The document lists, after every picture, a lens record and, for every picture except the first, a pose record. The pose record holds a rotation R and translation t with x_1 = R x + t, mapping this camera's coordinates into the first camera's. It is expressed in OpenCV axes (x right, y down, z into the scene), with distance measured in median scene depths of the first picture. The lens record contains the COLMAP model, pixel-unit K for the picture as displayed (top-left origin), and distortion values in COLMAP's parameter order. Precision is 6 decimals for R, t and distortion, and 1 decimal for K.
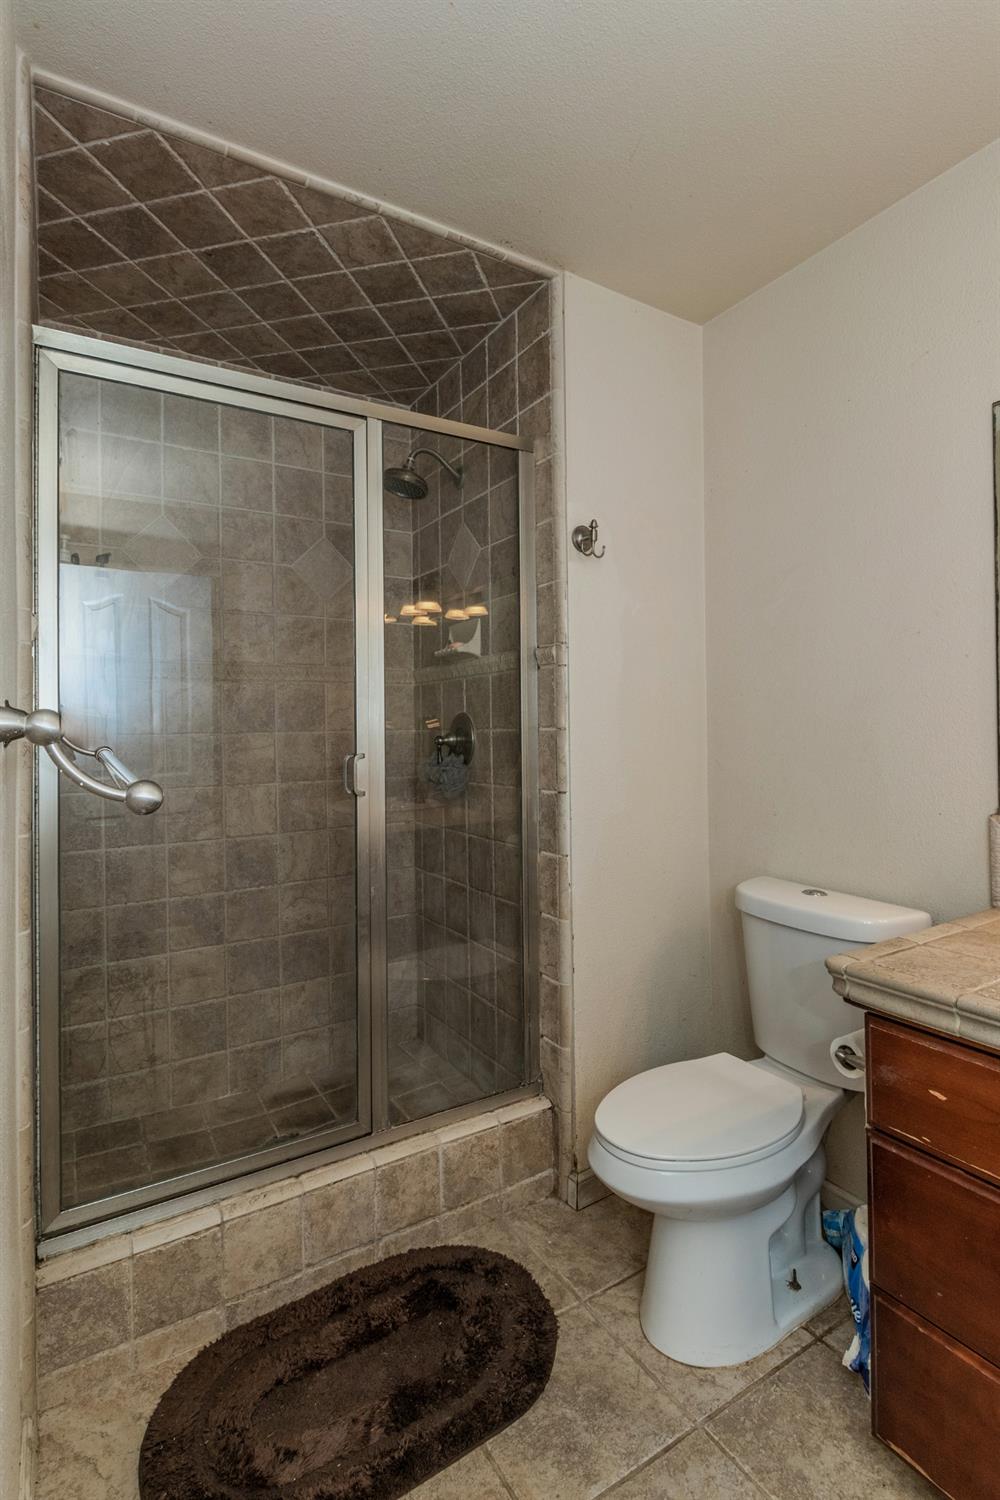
lens RADIAL K [[733.3, 0, 500.4], [0, 733.3, 740.8], [0, 0, 1]] dist [0.009193, -0.002095]
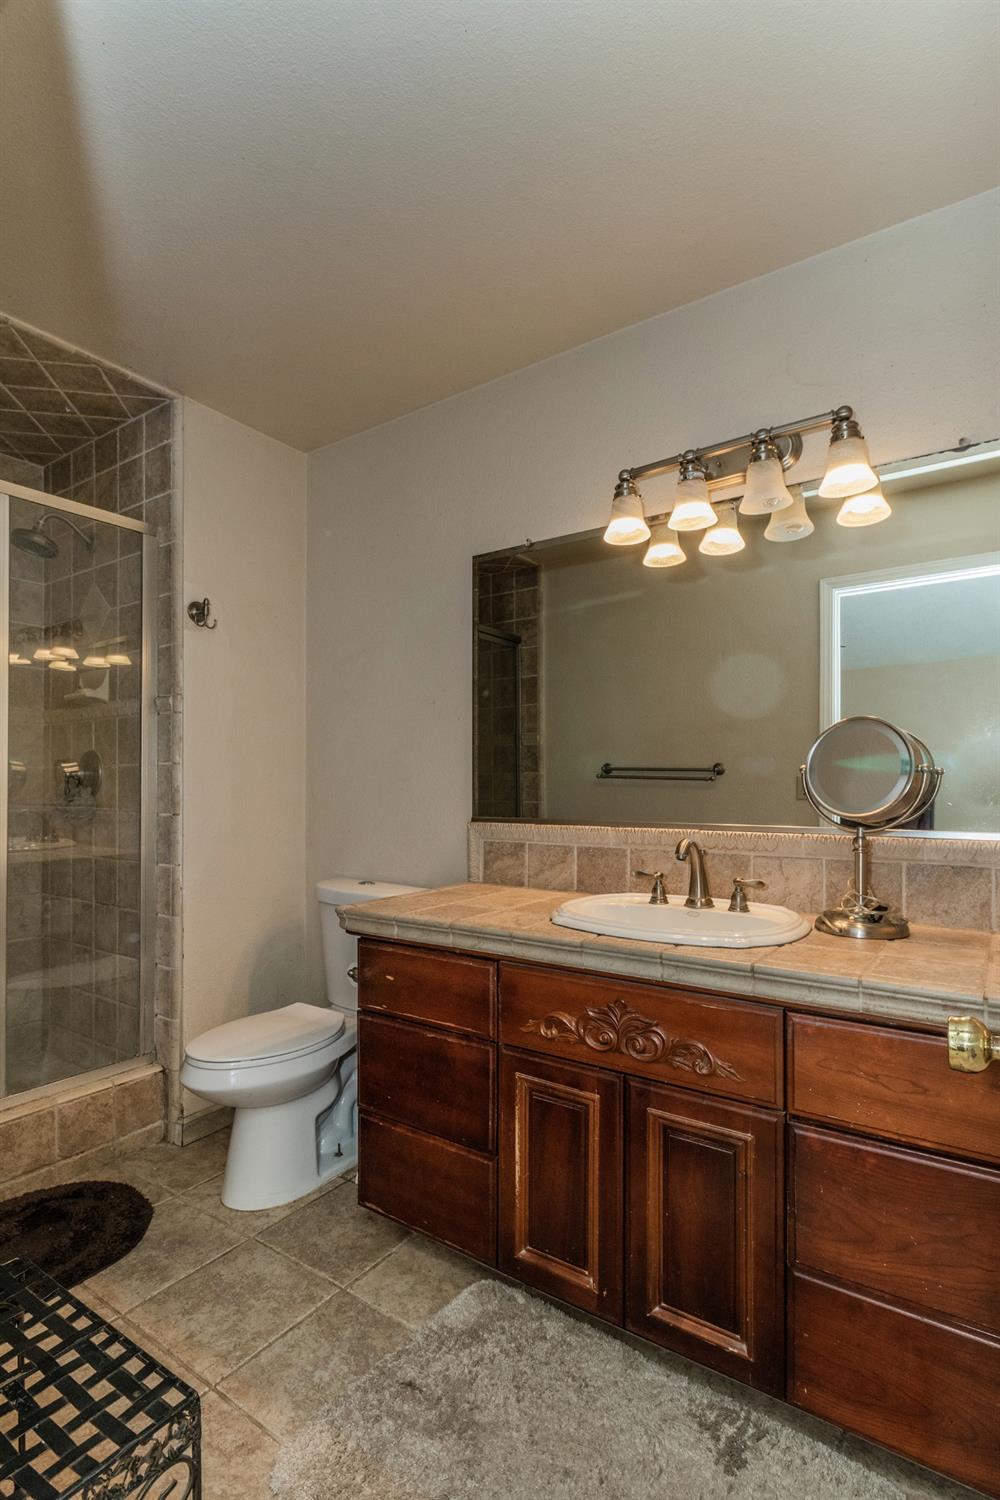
lens RADIAL K [[733.3, 0, 477.0], [0, 733.3, 790.7], [0, 0, 1]] dist [0.009193, -0.002095]
pose [[0.920927, 0.011913, 0.389554, 0.067560], [-0.006307, 0.999857, -0.015665, 0.045530], [-0.389685, 0.011969, 0.920870, -0.336851]]
